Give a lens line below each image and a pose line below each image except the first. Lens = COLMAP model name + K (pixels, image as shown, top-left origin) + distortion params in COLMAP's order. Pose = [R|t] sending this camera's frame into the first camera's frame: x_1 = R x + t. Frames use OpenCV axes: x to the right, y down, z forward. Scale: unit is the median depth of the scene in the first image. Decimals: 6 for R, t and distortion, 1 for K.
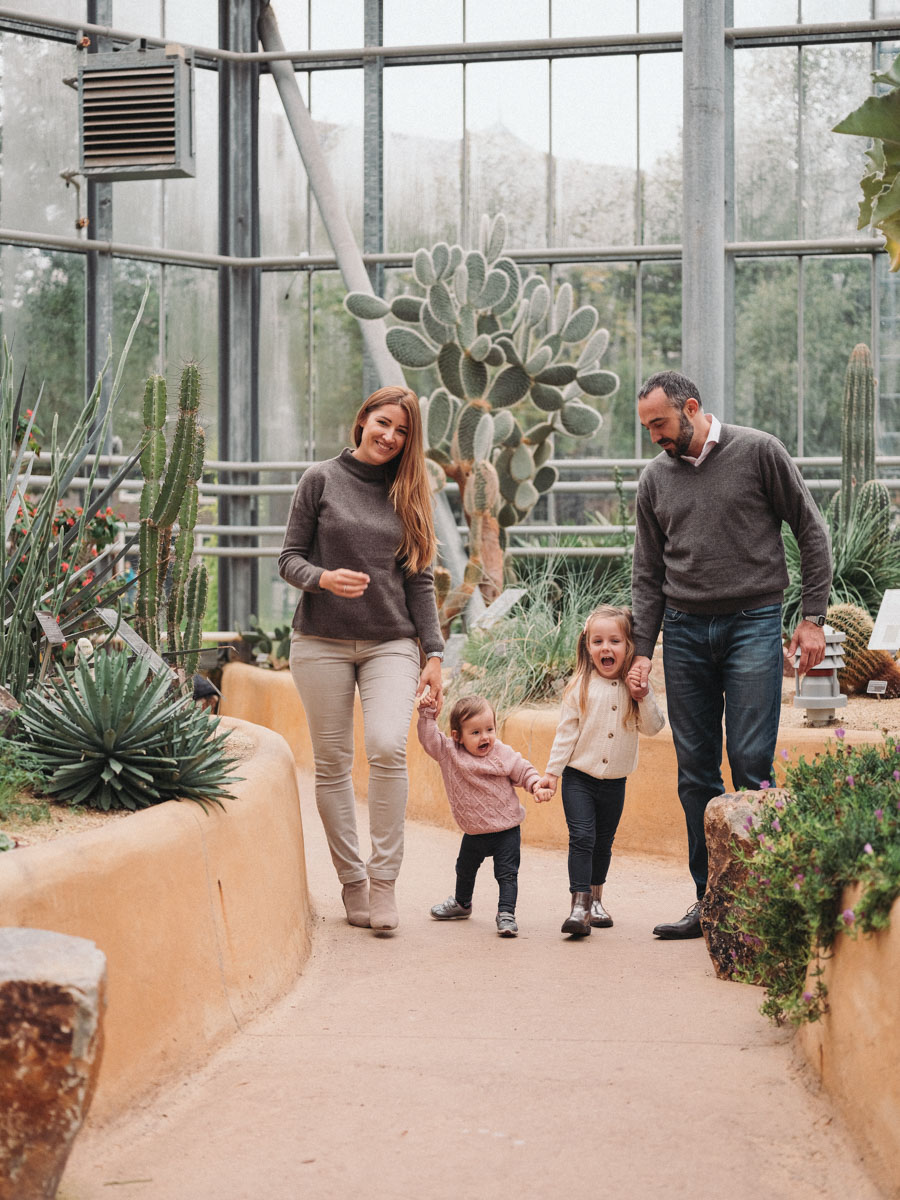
lens RADIAL K [[1785.8, 0, 448.8], [0, 1785.8, 595.1], [0, 0, 1]] dist [0.001572, 0.018637]
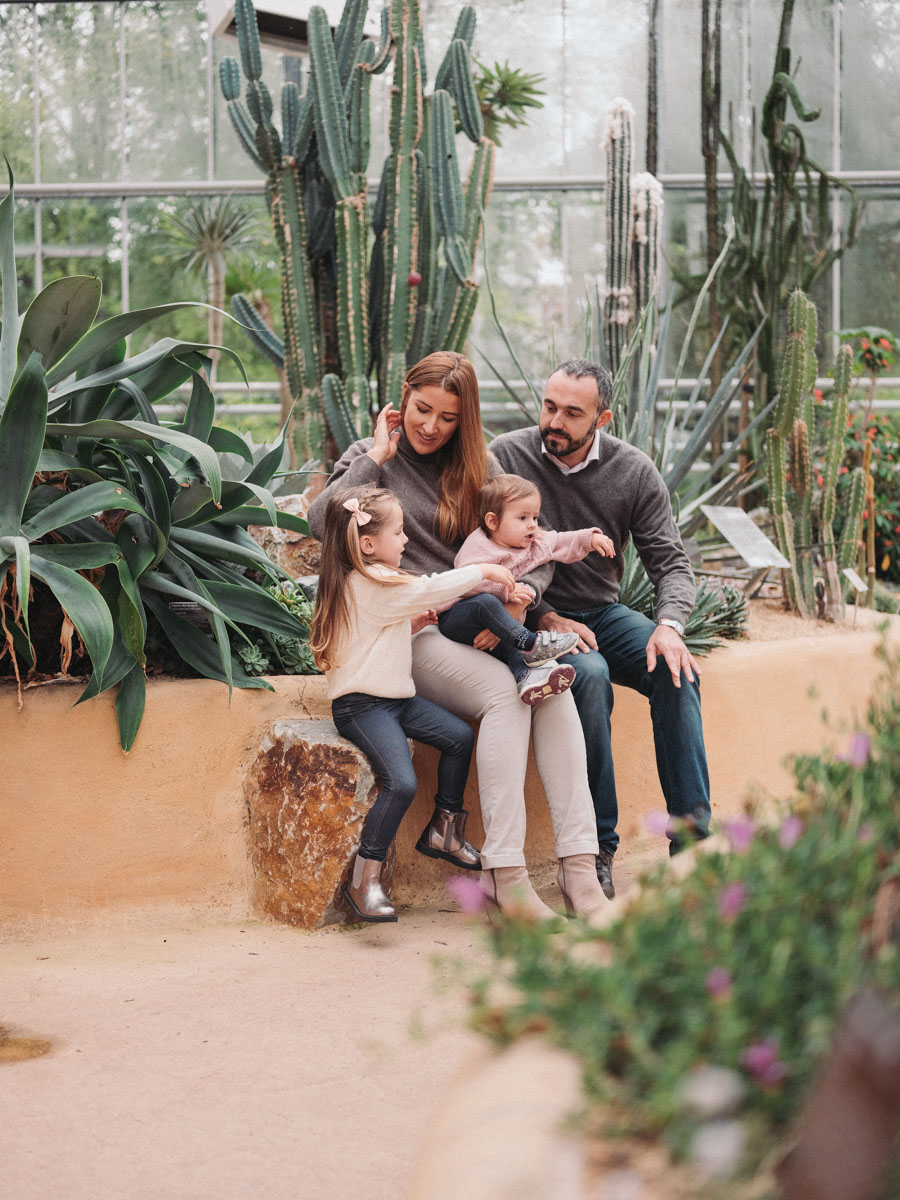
lens RADIAL K [[1743.8, 0, 450.0], [0, 1743.8, 600.0], [0, 0, 1]] dist [0.030906, -0.075958]
pose [[0.788074, 0.017839, -0.615322, 0.195783], [0.006357, 0.999291, 0.037111, 0.013104], [0.615547, -0.033158, 0.787402, -0.012448]]
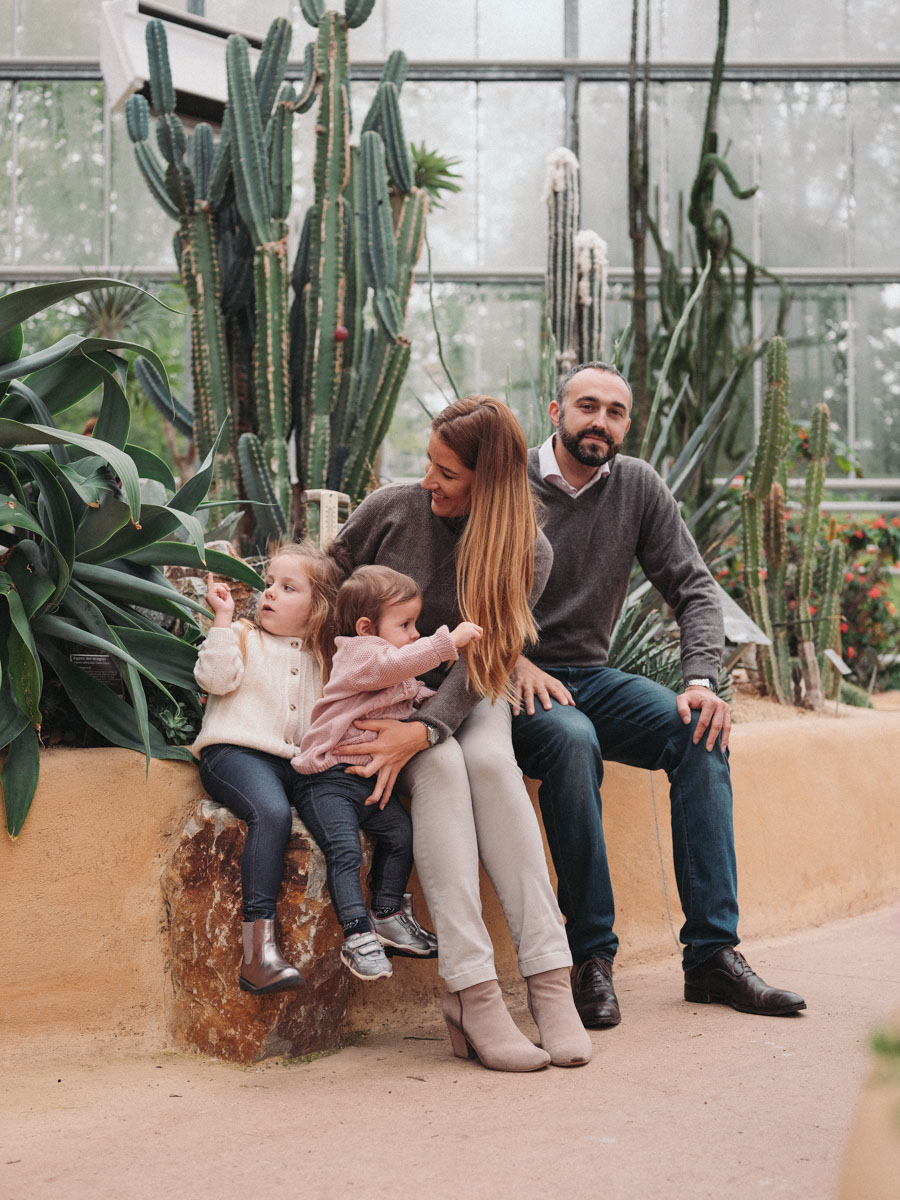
lens RADIAL K [[1730.8, 0, 450.0], [0, 1730.8, 600.0], [0, 0, 1]] dist [0.009133, 0.029250]
pose [[0.828264, -0.024889, -0.559786, 0.134035], [0.003163, 0.999205, -0.039747, 0.031959], [0.560330, 0.031150, 0.827684, 0.038949]]
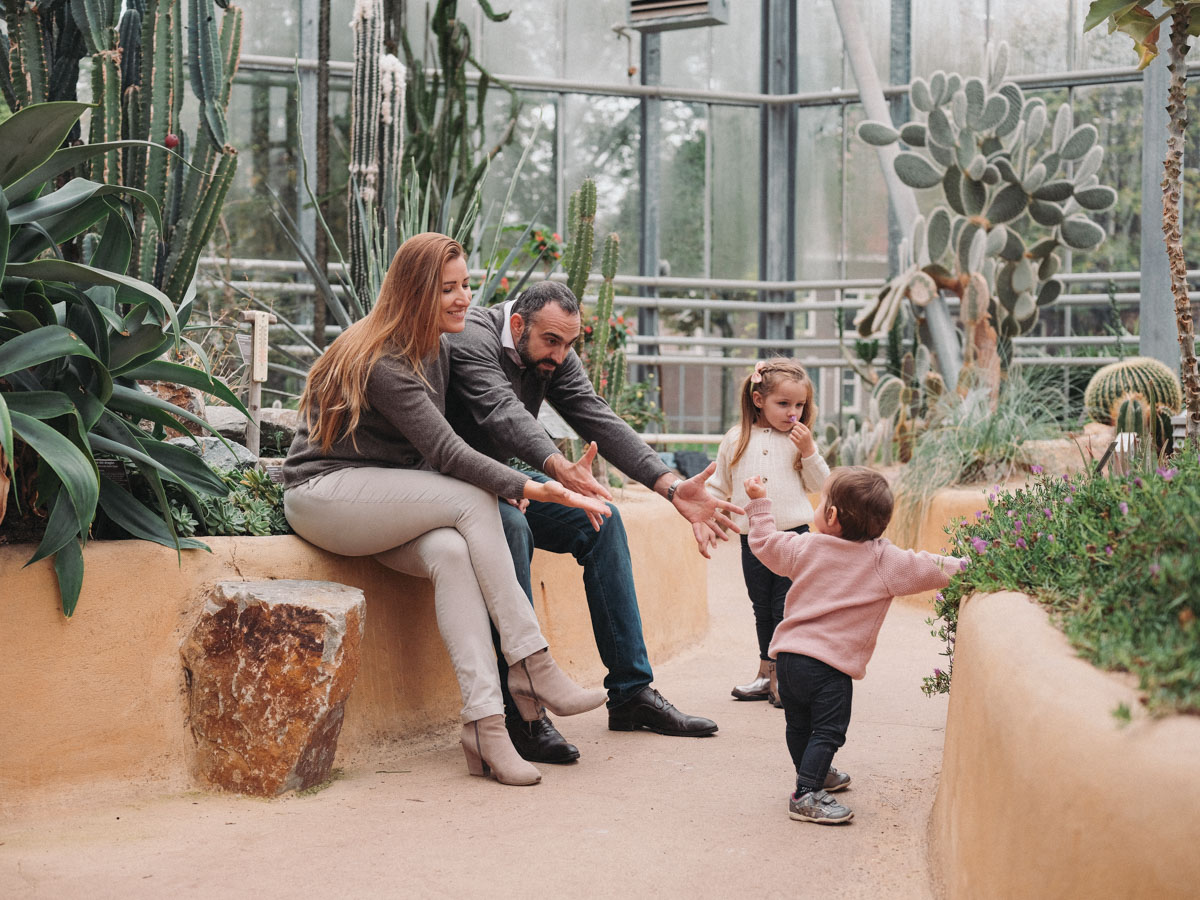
lens RADIAL K [[1730.8, 0, 600.1], [0, 1730.8, 453.1], [0, 0, 1]] dist [0.009133, 0.029250]
pose [[0.957384, 0.012377, -0.288553, 0.107098], [-0.008857, 0.999870, 0.013503, 0.021202], [0.288683, -0.010372, 0.957369, -0.063875]]
